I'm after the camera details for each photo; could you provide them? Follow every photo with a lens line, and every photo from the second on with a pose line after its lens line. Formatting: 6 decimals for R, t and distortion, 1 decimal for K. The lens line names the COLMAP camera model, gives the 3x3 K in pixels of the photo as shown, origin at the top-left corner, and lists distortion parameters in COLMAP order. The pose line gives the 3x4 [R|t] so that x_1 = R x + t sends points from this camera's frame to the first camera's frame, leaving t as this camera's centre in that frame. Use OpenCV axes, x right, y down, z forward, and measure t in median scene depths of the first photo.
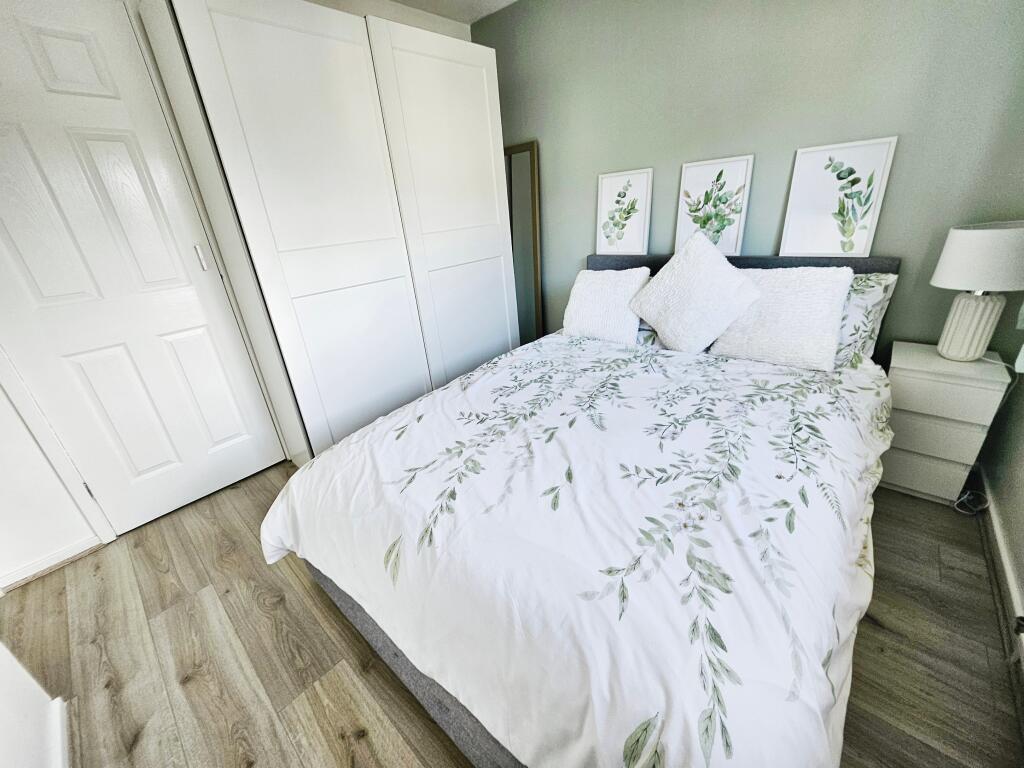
lens RADIAL K [[402.5, 0, 514.6], [0, 402.5, 380.6], [0, 0, 1]] dist [-0.007825, 0.000301]
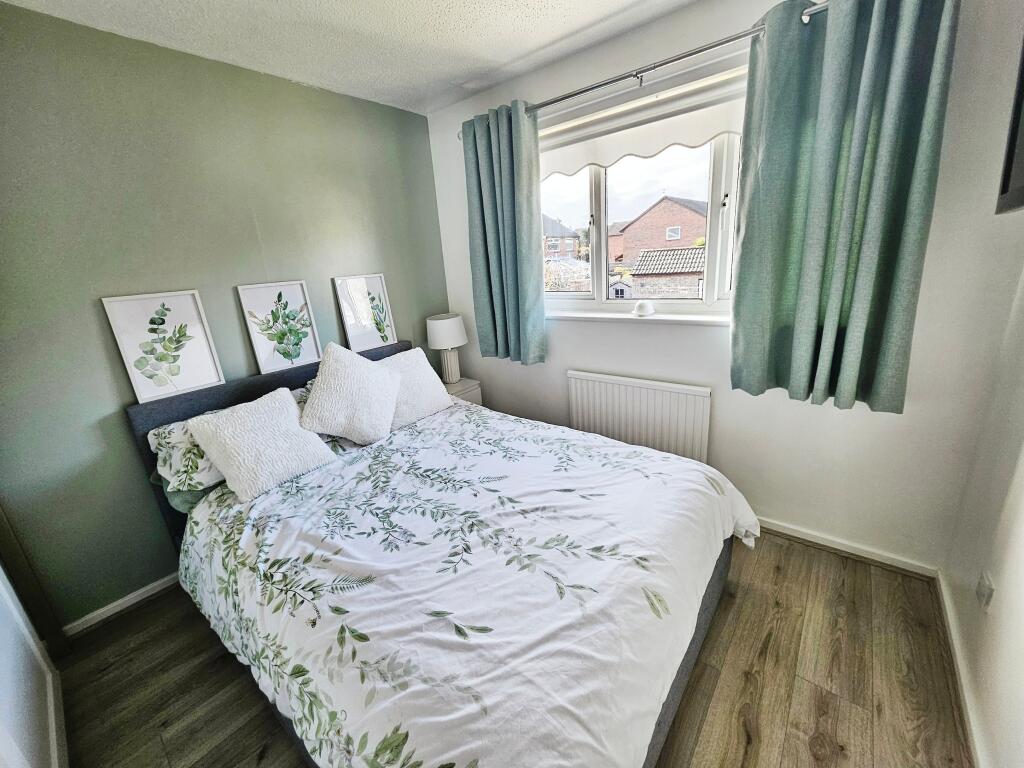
lens RADIAL K [[402.5, 0, 516.8], [0, 402.5, 382.5], [0, 0, 1]] dist [-0.007825, 0.000301]
pose [[-0.043167, -0.209516, 0.976852, -0.746367], [0.463773, 0.861829, 0.205340, -0.296107], [-0.884902, 0.461902, 0.059966, 0.593651]]
